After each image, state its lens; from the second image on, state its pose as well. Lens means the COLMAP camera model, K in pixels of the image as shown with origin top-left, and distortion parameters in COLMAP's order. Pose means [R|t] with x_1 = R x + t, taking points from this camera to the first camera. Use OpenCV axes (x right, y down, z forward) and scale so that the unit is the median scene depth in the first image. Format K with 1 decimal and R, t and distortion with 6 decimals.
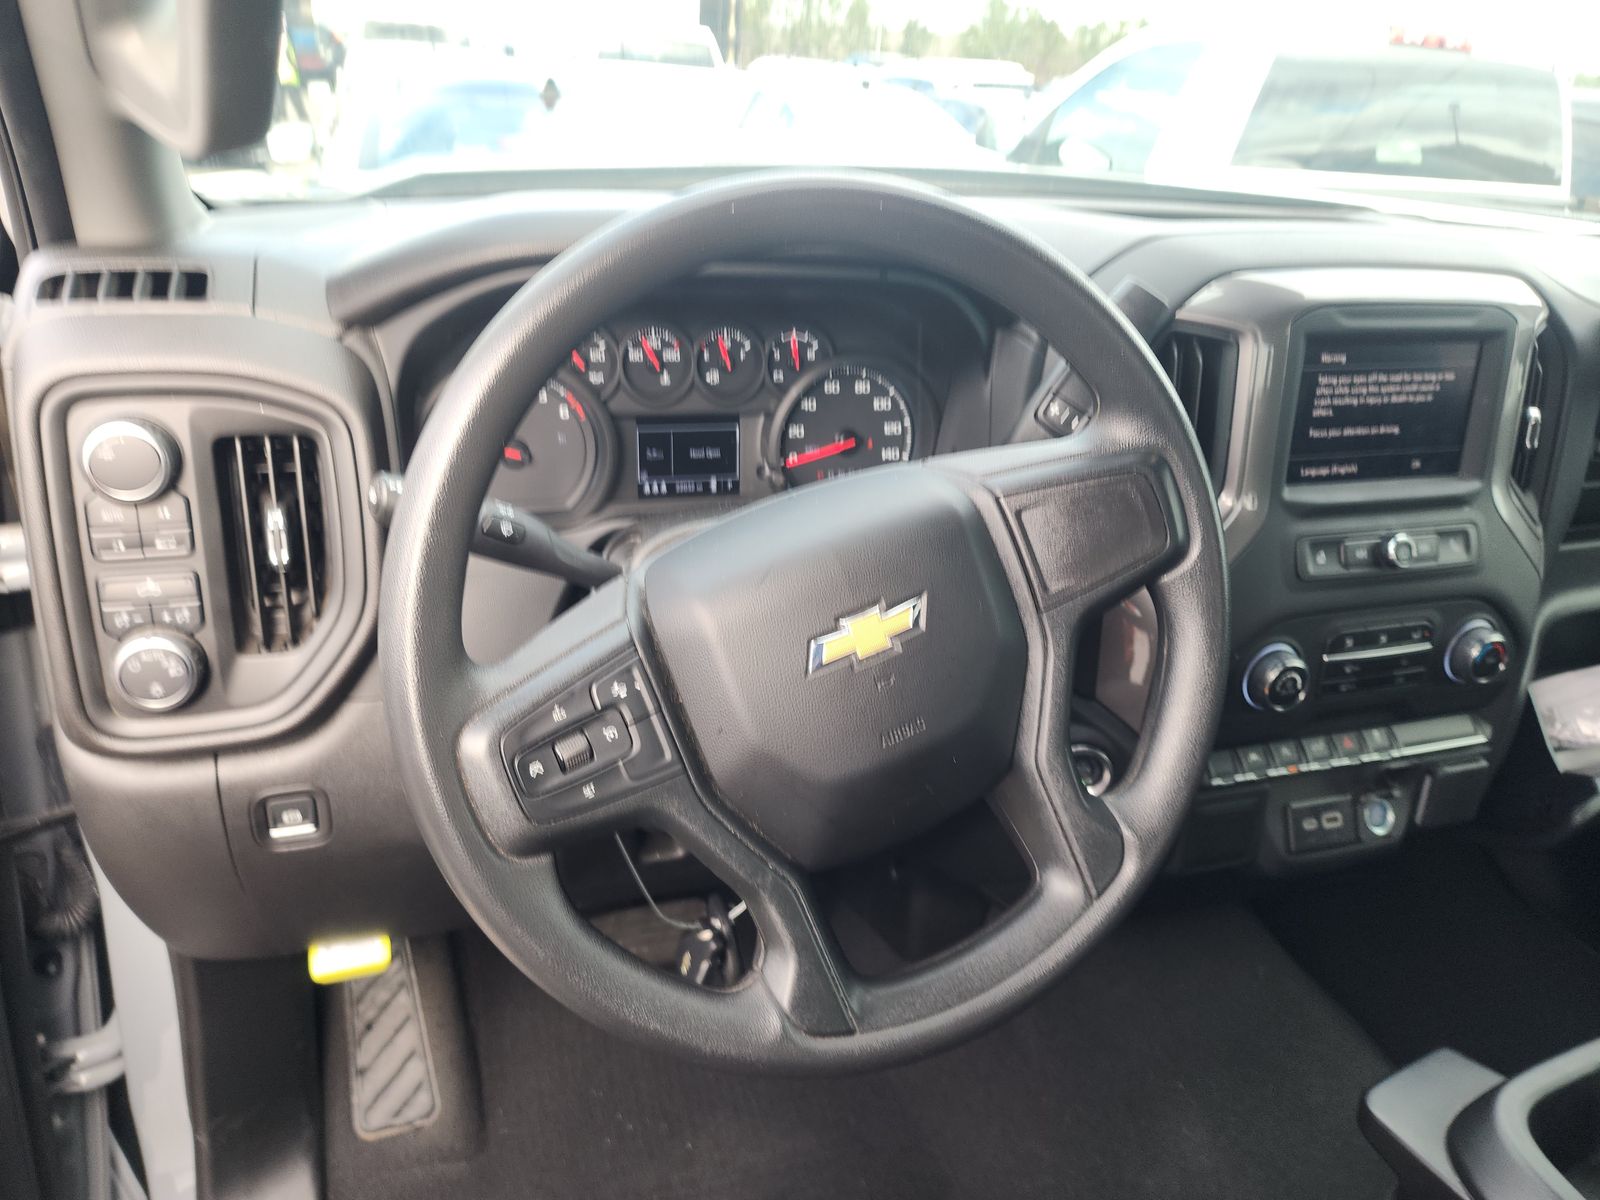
lens RADIAL K [[1062.6, 0, 800.0], [0, 1062.6, 600.0], [0, 0, 1]] dist [0.000930, -0.002621]
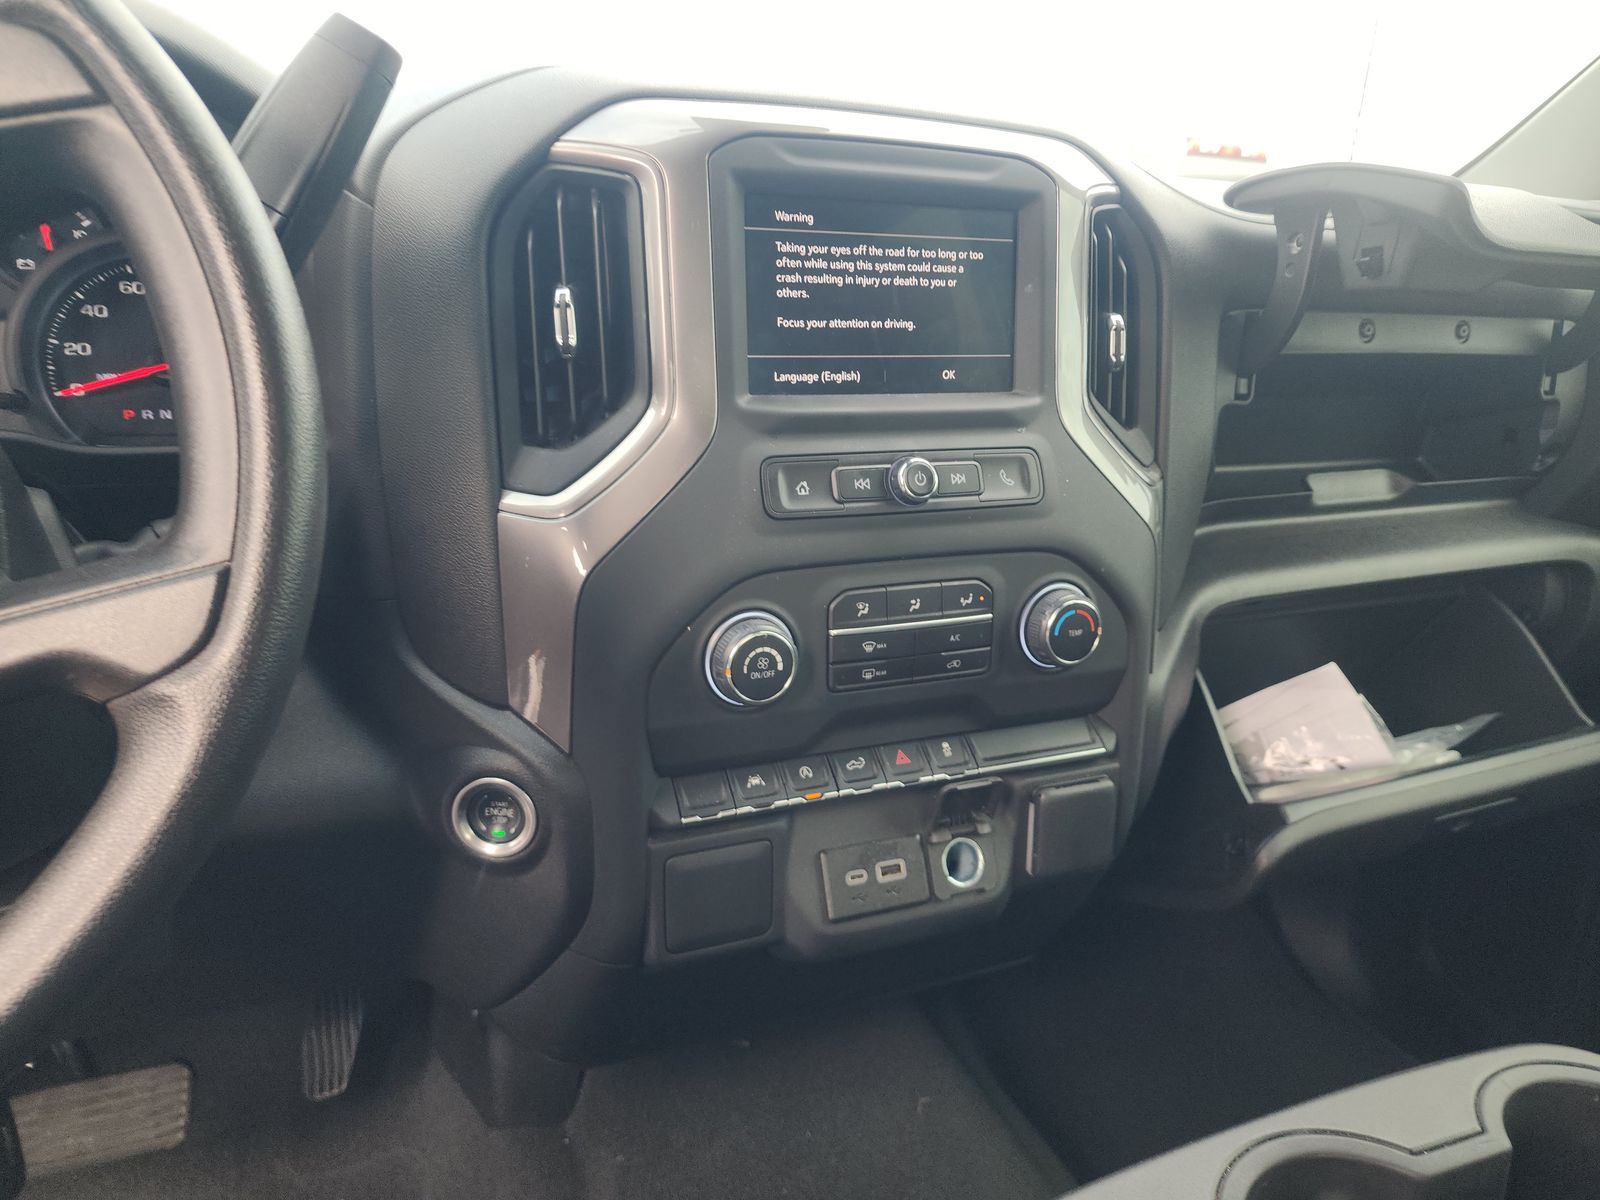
lens RADIAL K [[1050.0, 0, 800.0], [0, 1050.0, 600.0], [0, 0, 1]] dist [0.082199, -0.090271]
pose [[0.996575, -0.041079, 0.071767, 0.420058], [0.050655, 0.989250, -0.137177, 0.128707], [-0.065361, 0.140343, 0.987943, 0.295842]]
